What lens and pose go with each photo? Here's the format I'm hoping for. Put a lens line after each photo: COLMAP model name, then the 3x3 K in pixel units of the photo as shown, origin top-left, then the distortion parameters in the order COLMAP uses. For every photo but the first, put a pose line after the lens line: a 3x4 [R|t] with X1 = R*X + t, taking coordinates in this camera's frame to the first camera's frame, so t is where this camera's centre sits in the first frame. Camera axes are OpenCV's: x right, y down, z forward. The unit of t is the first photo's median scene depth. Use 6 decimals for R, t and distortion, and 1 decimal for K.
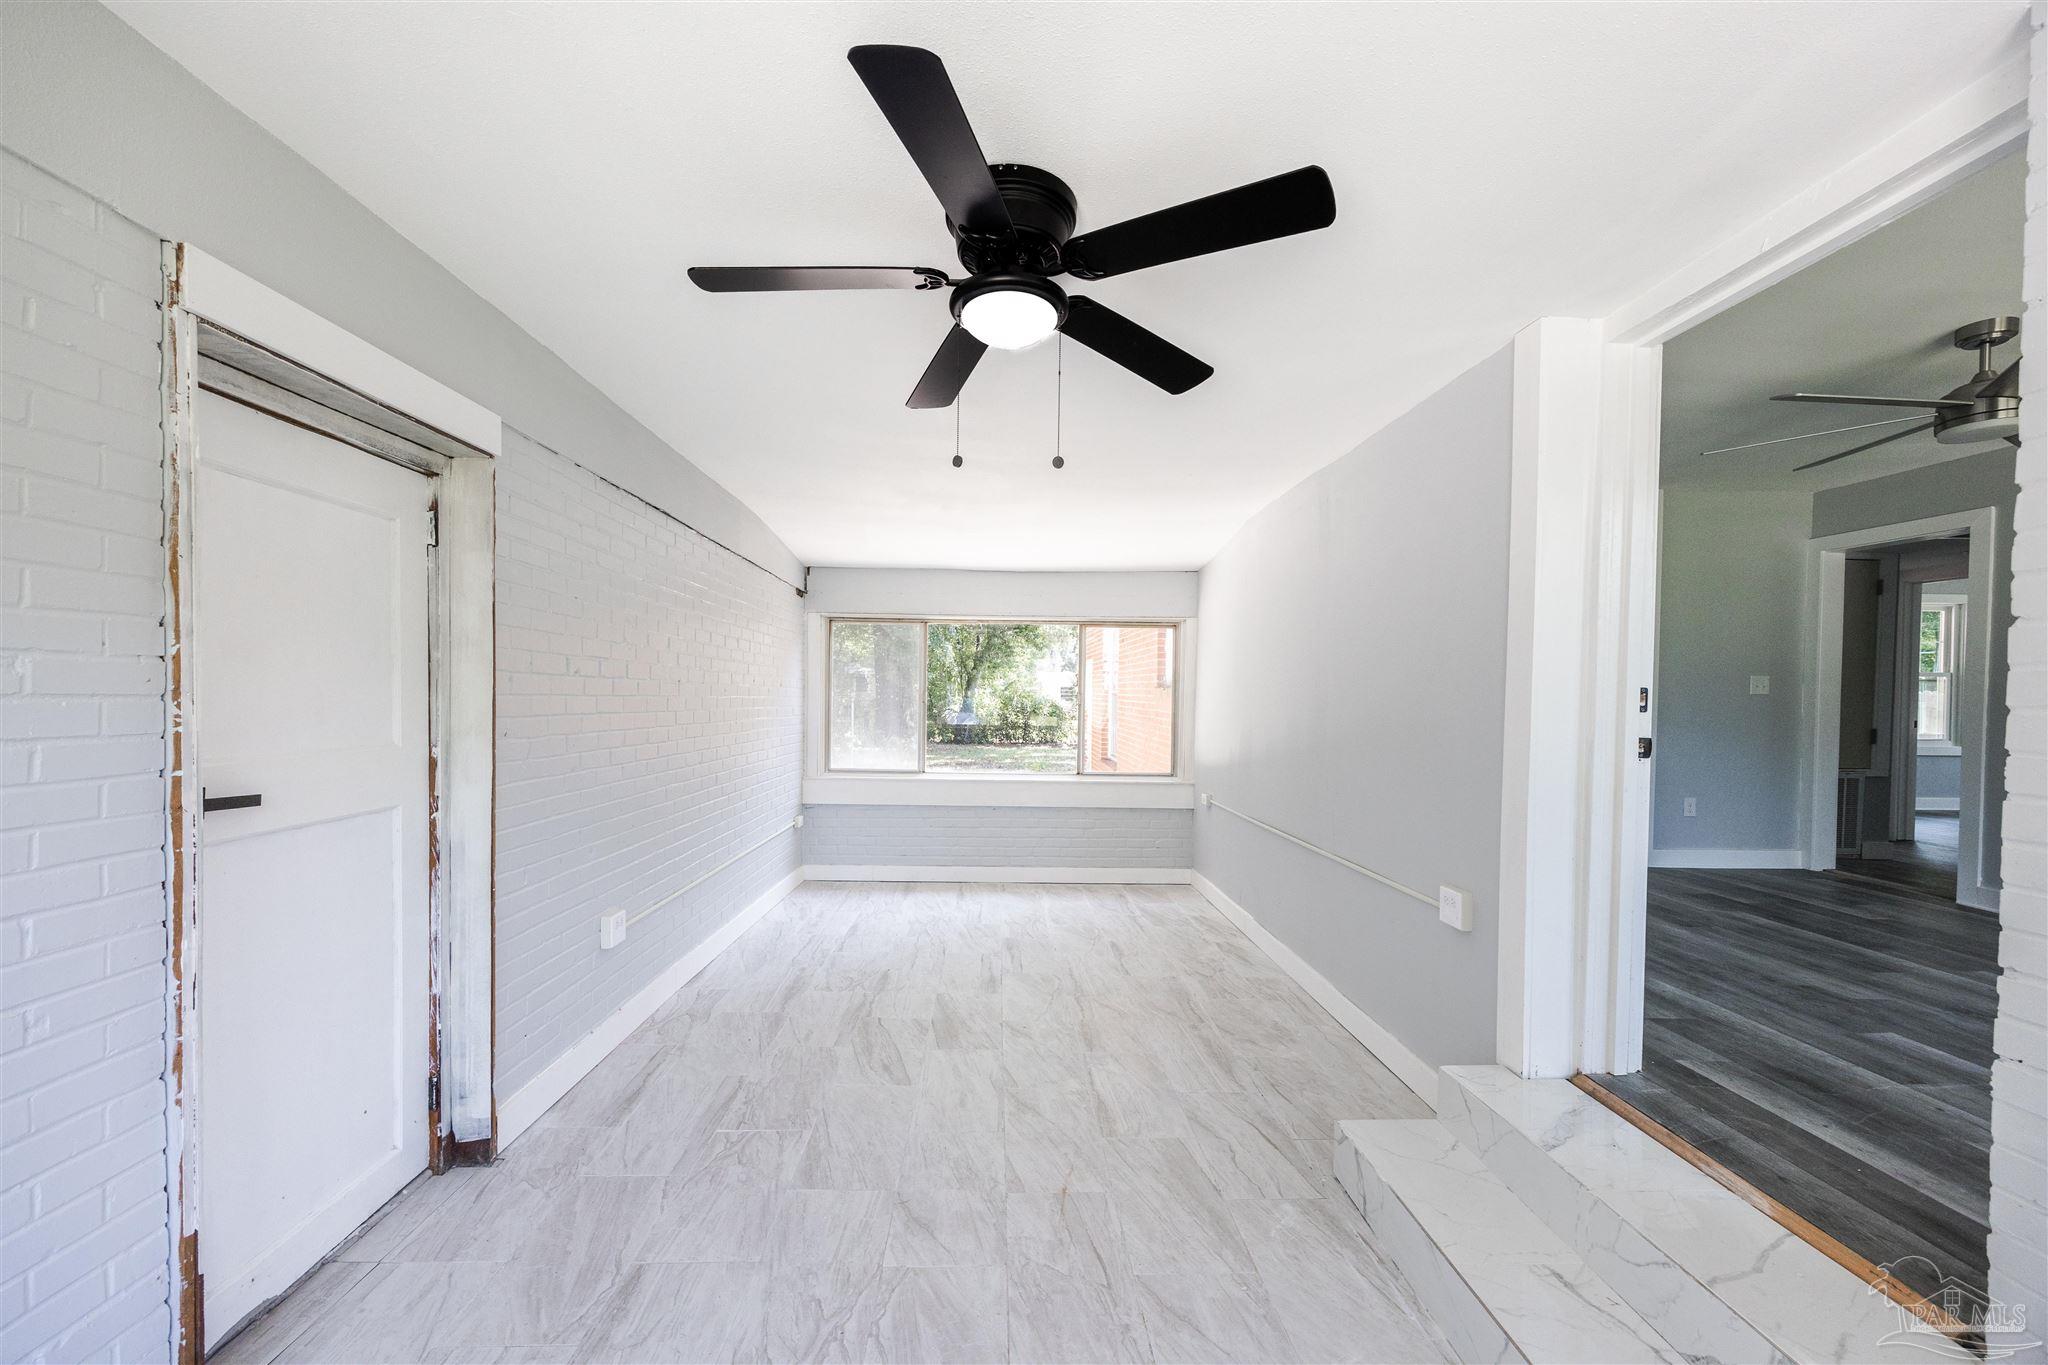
lens RADIAL K [[808.1, 0, 1026.2], [0, 808.1, 699.9], [0, 0, 1]] dist [0.003547, 0.000580]
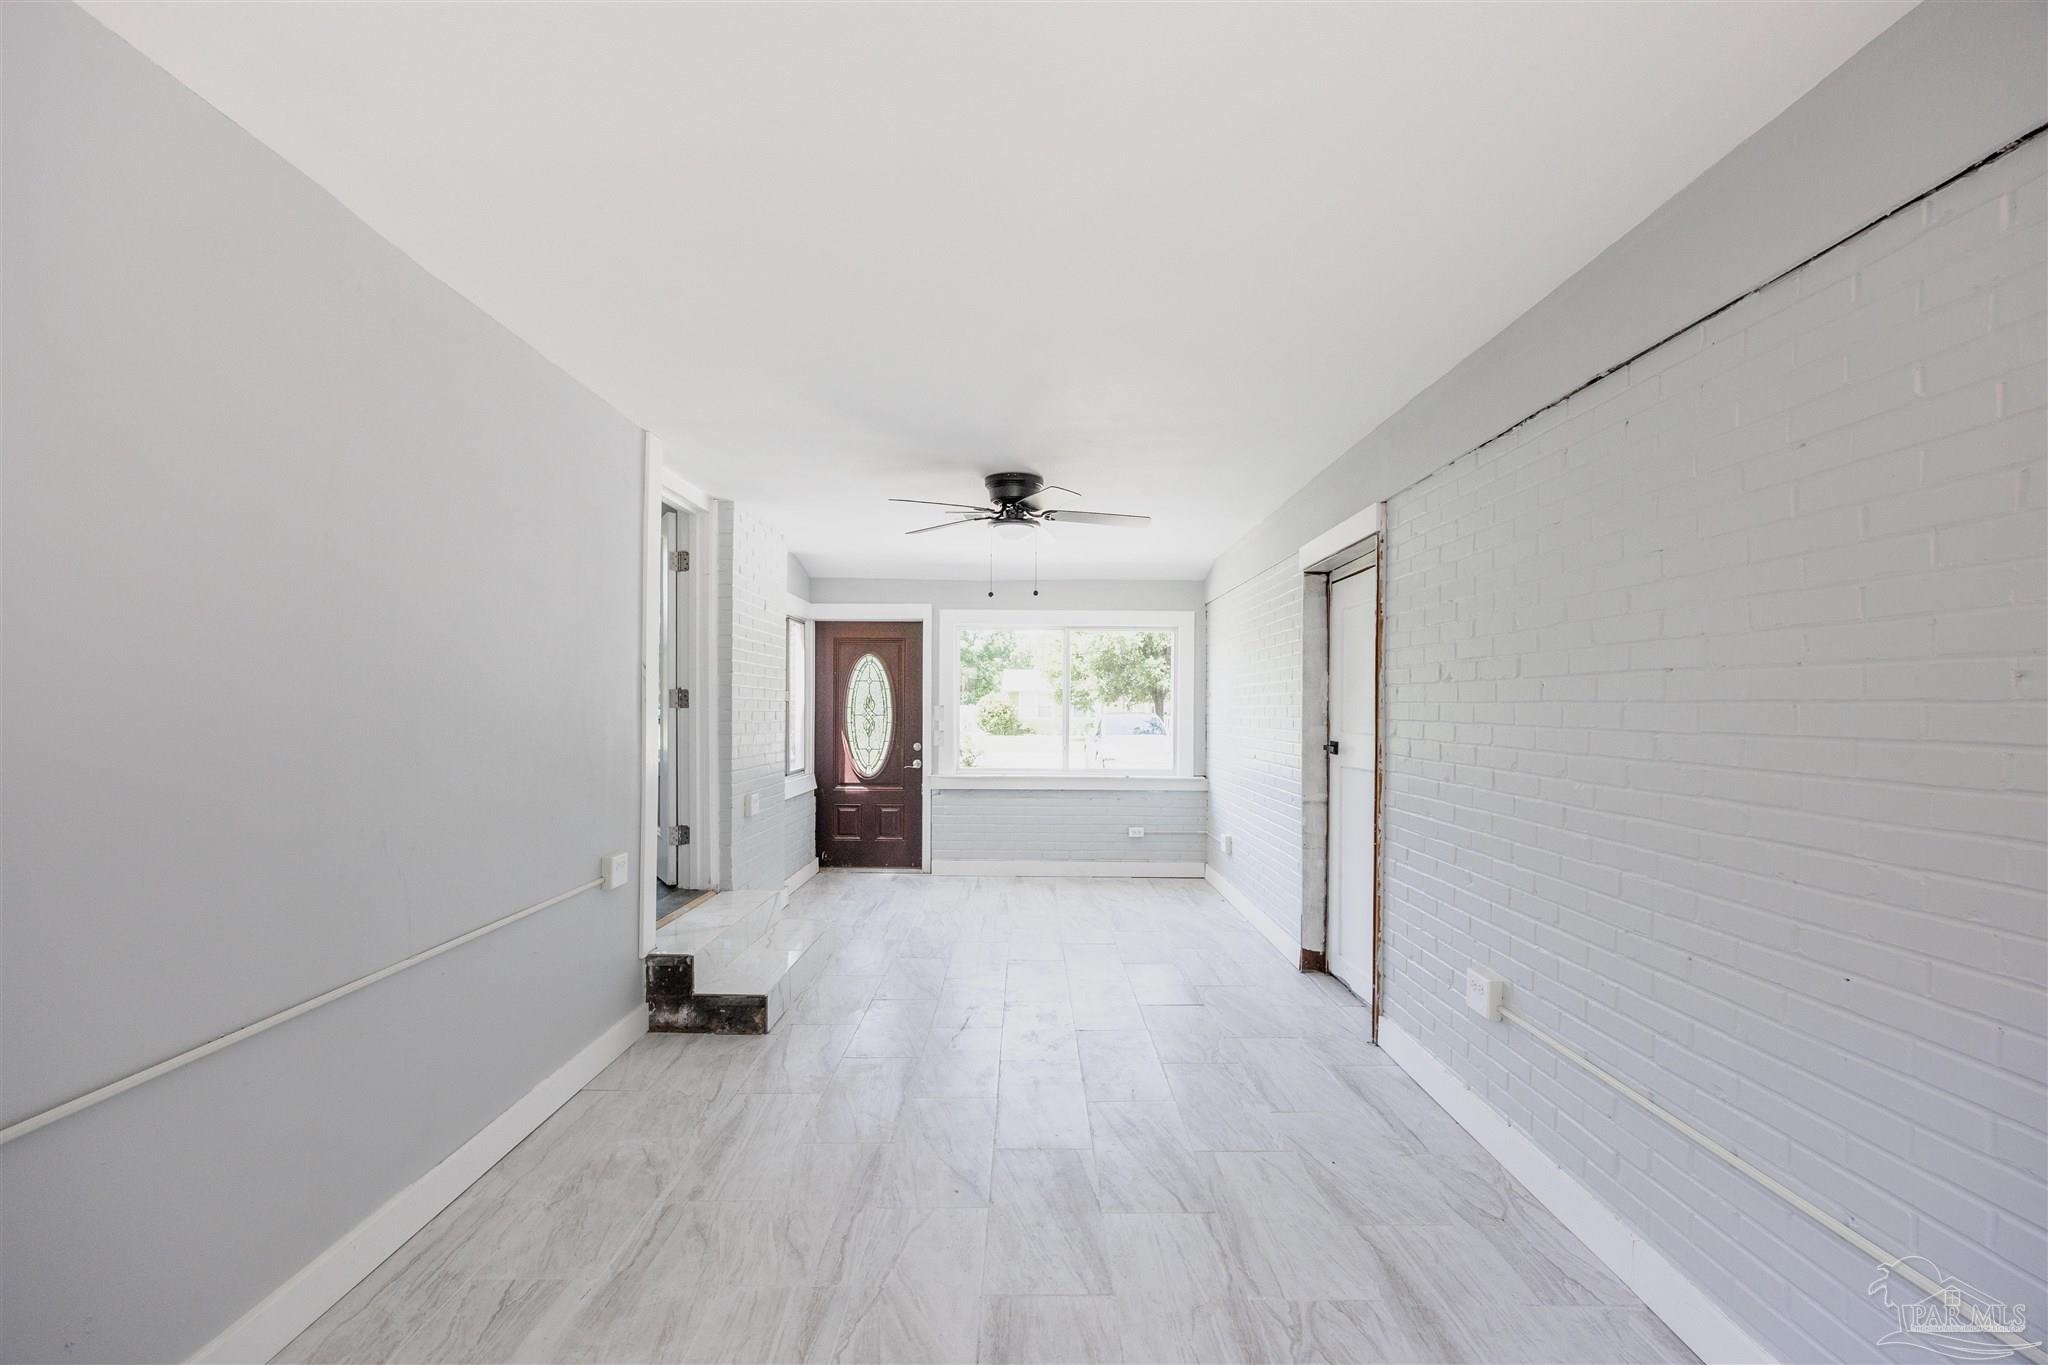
lens RADIAL K [[808.1, 0, 1024.1], [0, 808.1, 696.2], [0, 0, 1]] dist [0.003547, 0.000580]
pose [[-0.999097, -0.016042, 0.039355, -0.081582], [-0.016415, 0.999823, -0.009187, 0.004806], [-0.039201, -0.009825, -0.999183, 1.758635]]
